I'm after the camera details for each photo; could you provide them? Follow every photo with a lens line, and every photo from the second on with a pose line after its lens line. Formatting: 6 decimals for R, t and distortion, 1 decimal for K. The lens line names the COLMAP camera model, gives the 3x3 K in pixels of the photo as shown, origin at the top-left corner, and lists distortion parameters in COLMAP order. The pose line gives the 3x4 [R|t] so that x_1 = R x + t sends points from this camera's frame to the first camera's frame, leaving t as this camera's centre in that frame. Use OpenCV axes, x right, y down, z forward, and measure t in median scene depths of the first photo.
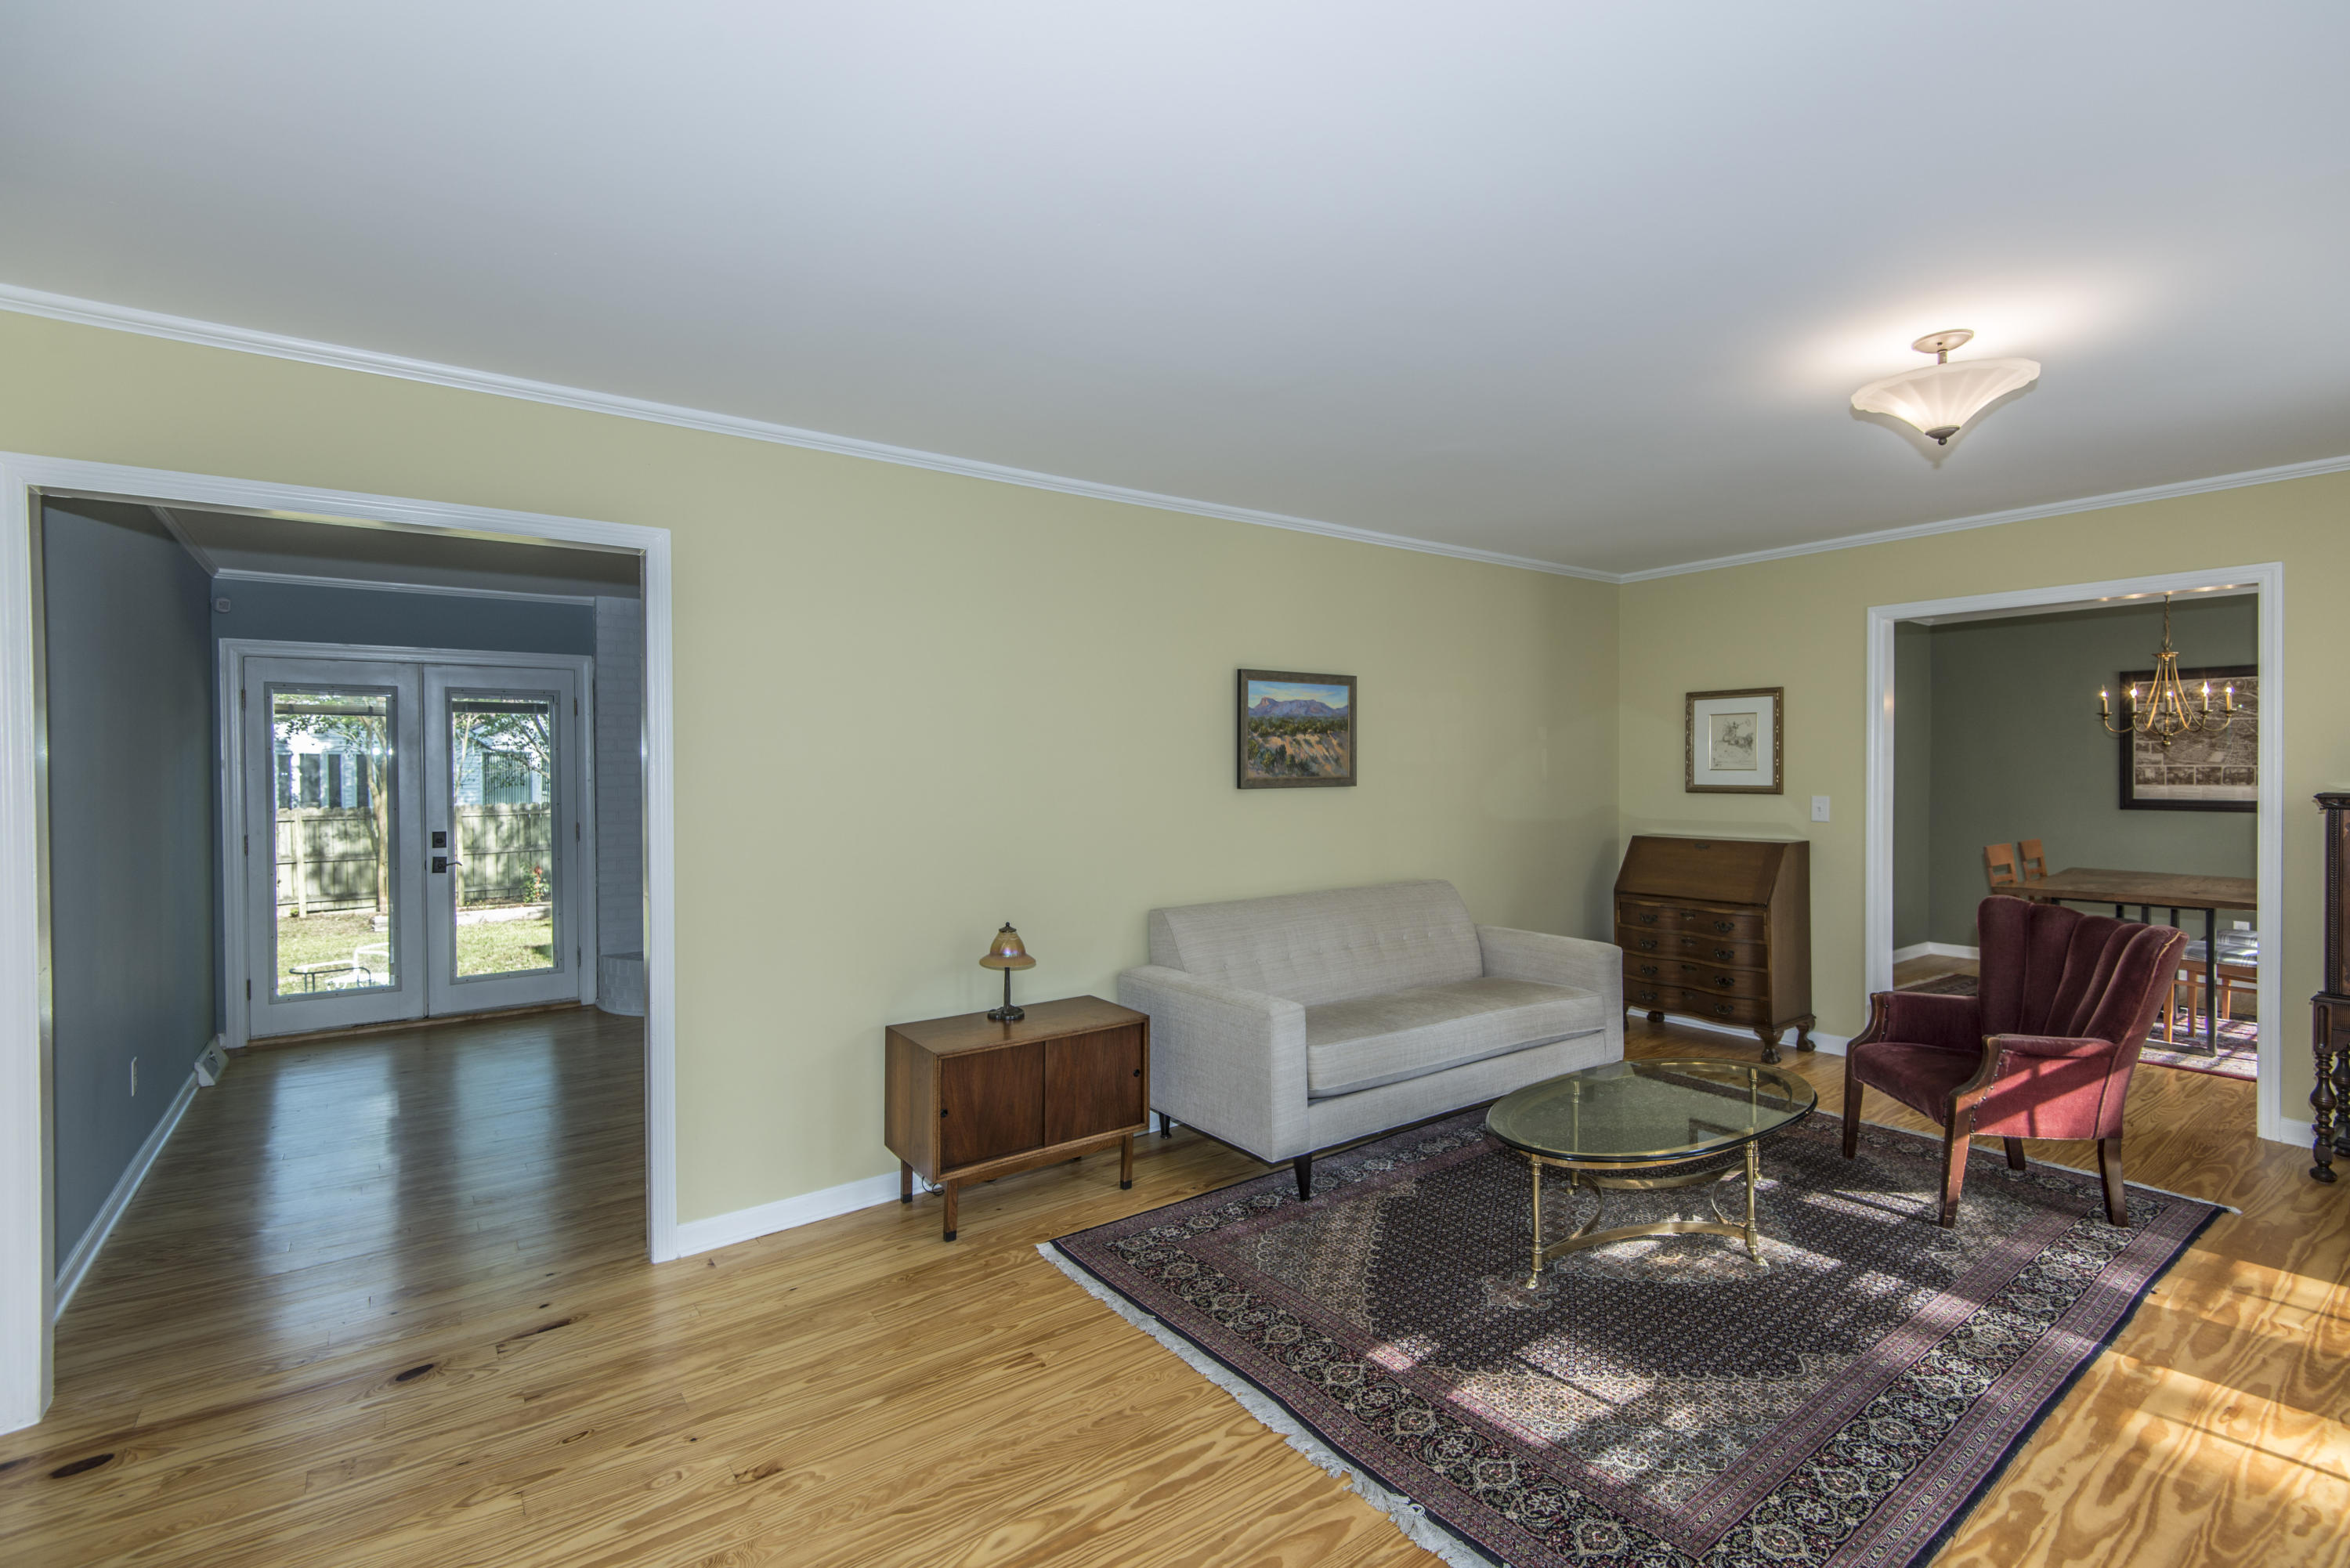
lens RADIAL K [[1061.3, 0, 1184.5], [0, 1061.3, 775.7], [0, 0, 1]] dist [0.033303, -0.019822]
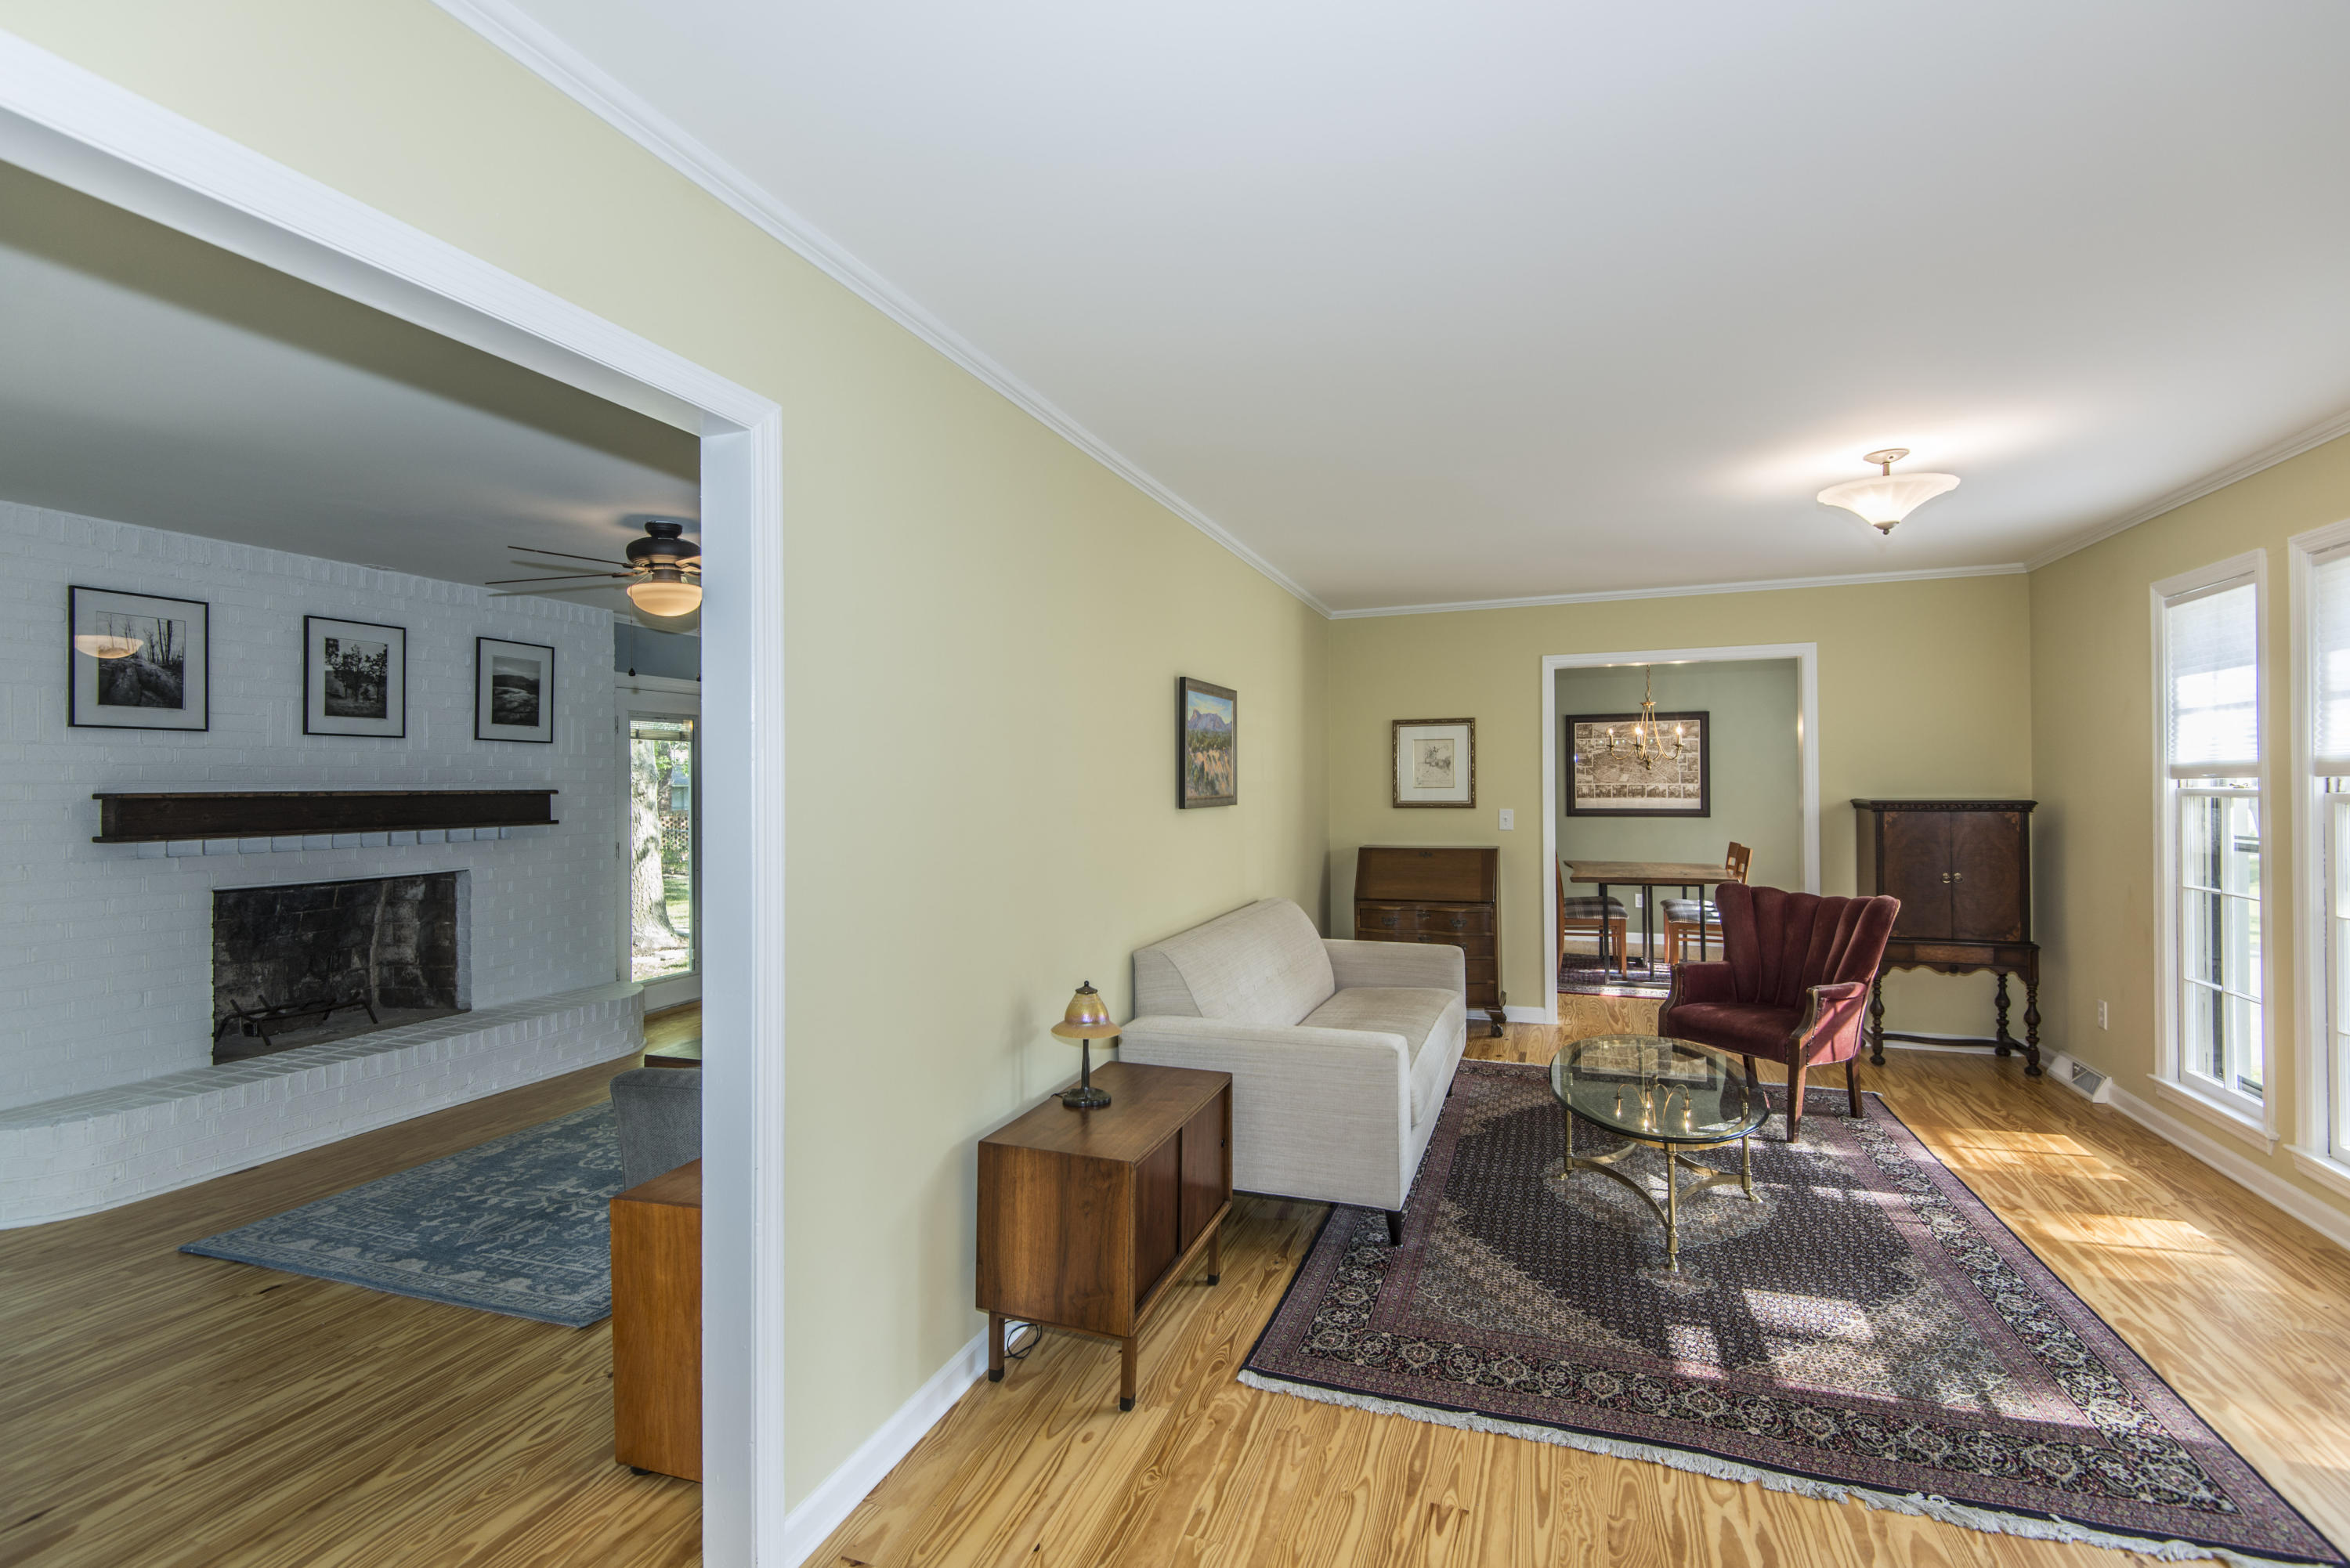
lens RADIAL K [[1061.3, 0, 1184.5], [0, 1061.3, 775.7], [0, 0, 1]] dist [0.033303, -0.019822]
pose [[0.829574, 0.002919, 0.558389, -0.476809], [0.008810, 0.999793, -0.018314, 0.000314], [-0.558327, 0.020112, 0.829377, 0.264011]]
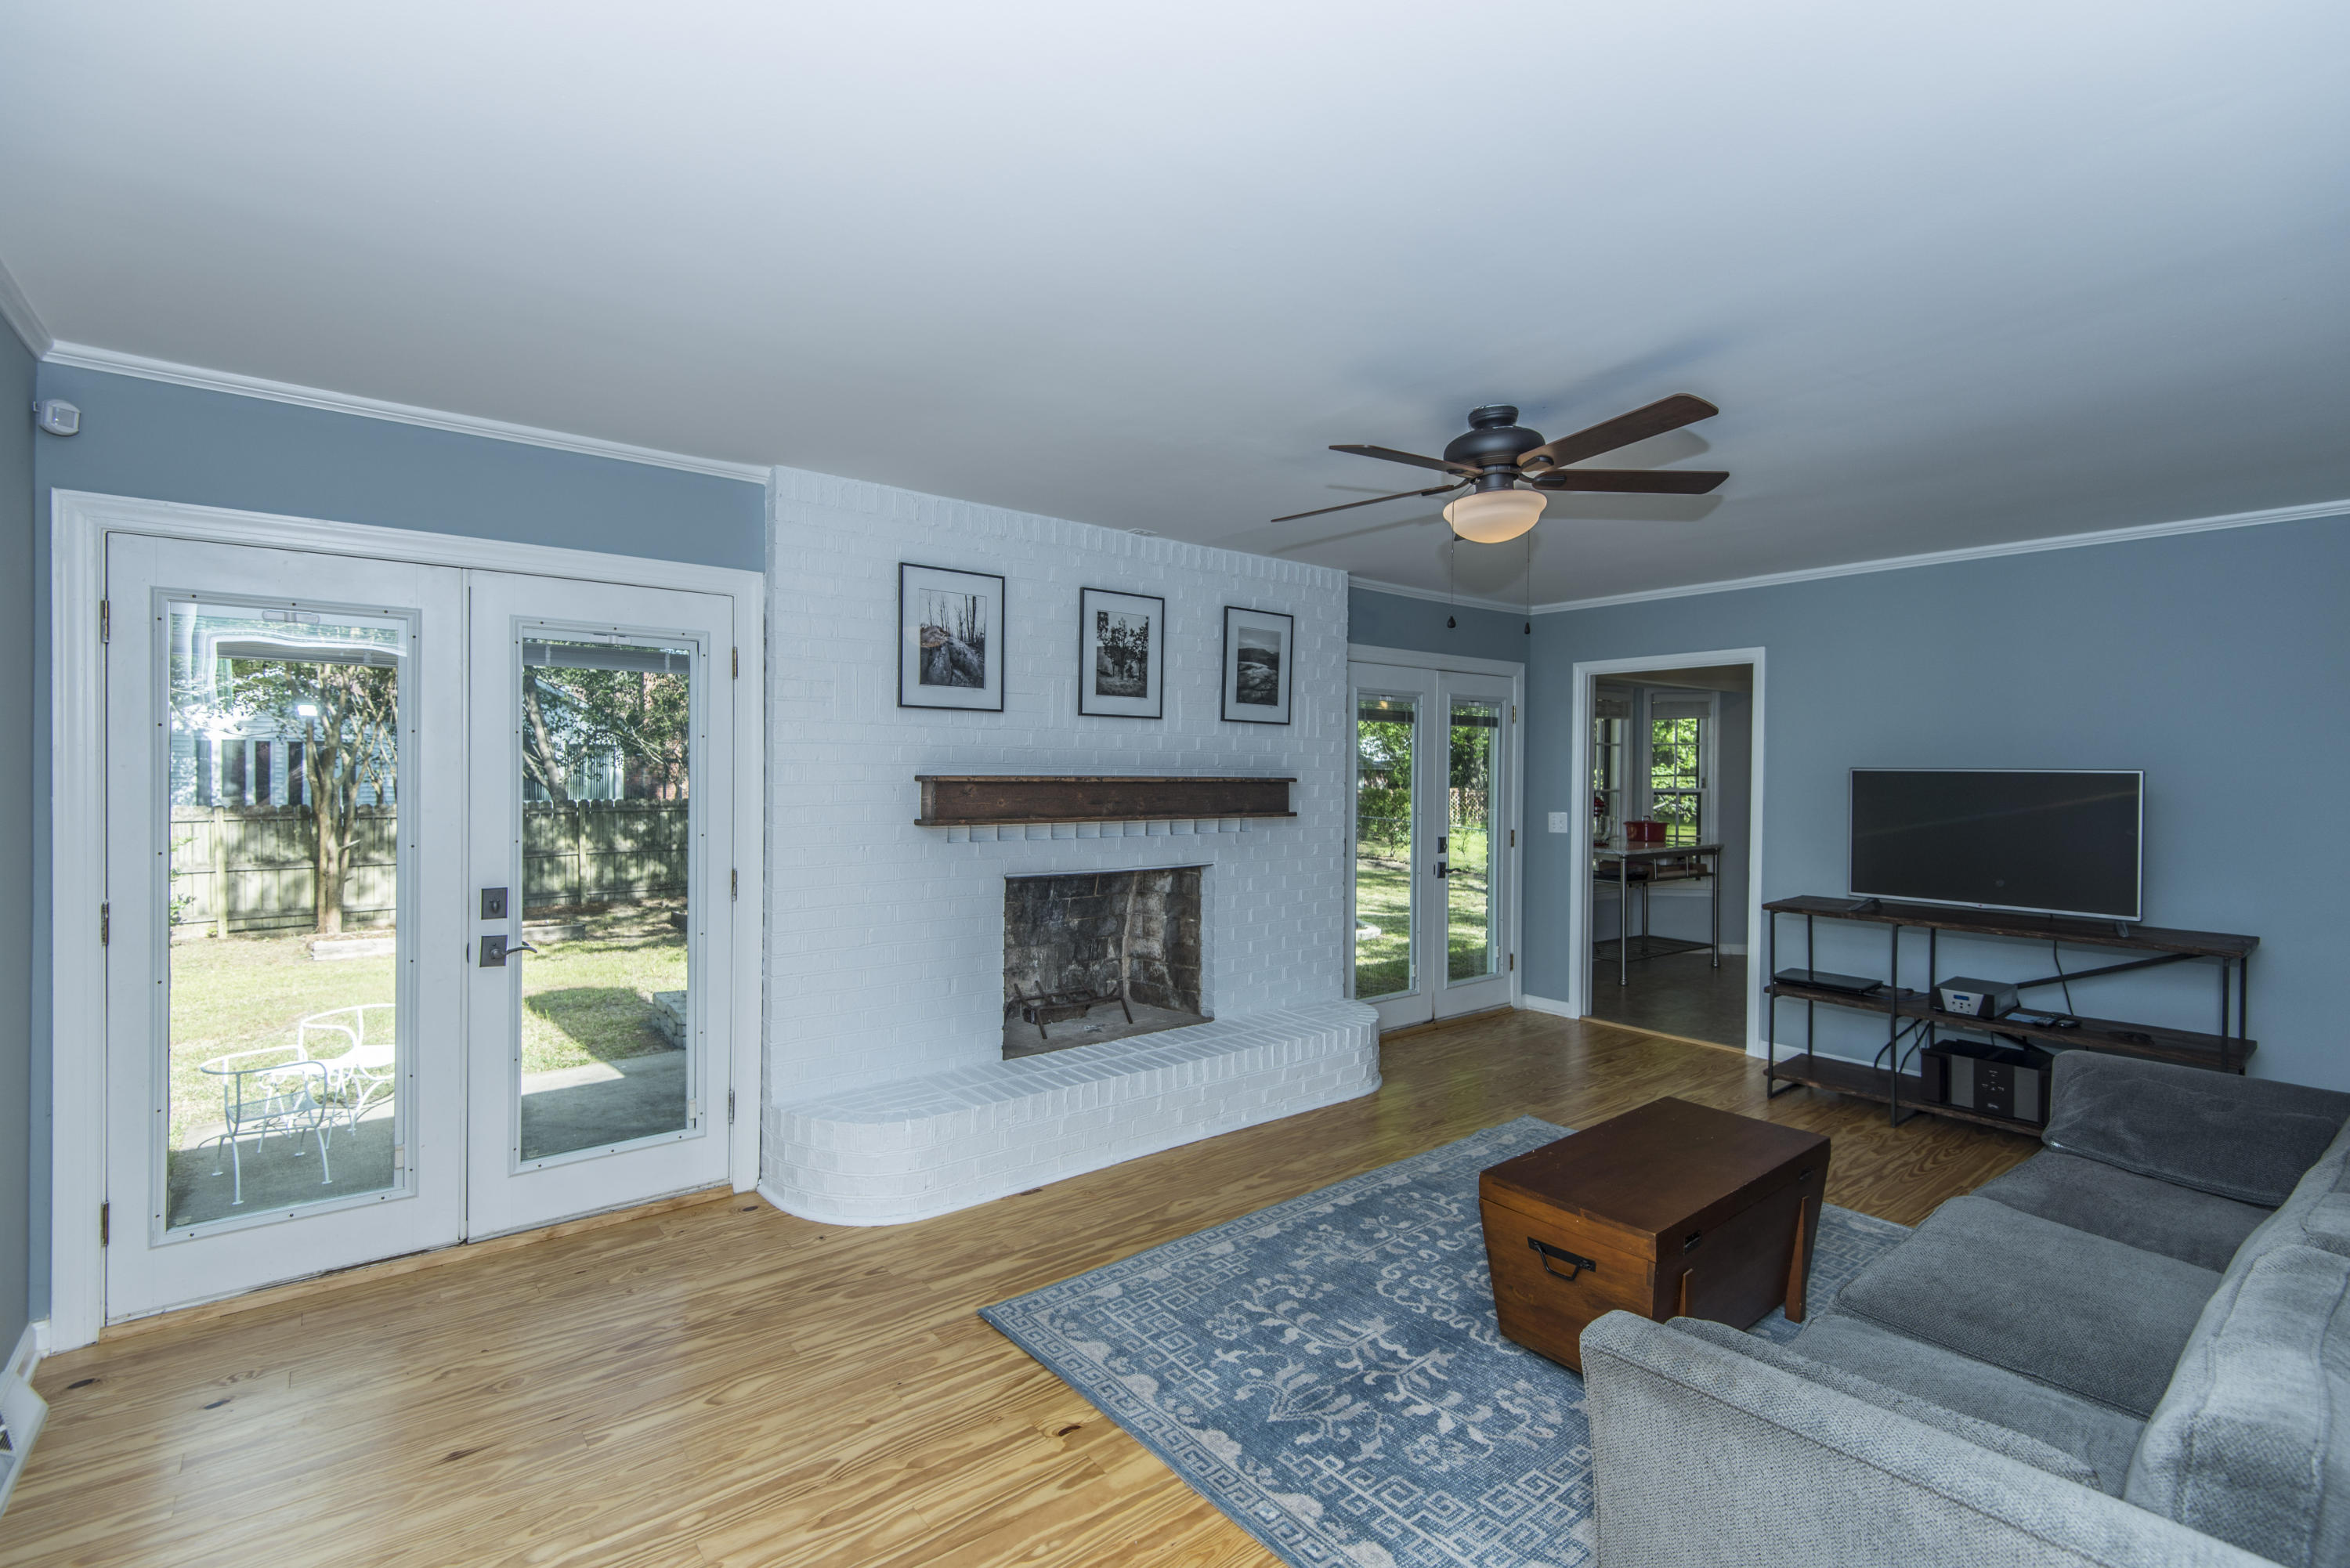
lens RADIAL K [[1058.2, 0, 1175.8], [0, 1058.2, 779.5], [0, 0, 1]] dist [0.041895, -0.019785]
pose [[0.999239, 0.016530, 0.035326, -0.554277], [-0.016553, 0.999863, 0.000339, -0.010329], [-0.035315, -0.000924, 0.999376, 0.673049]]
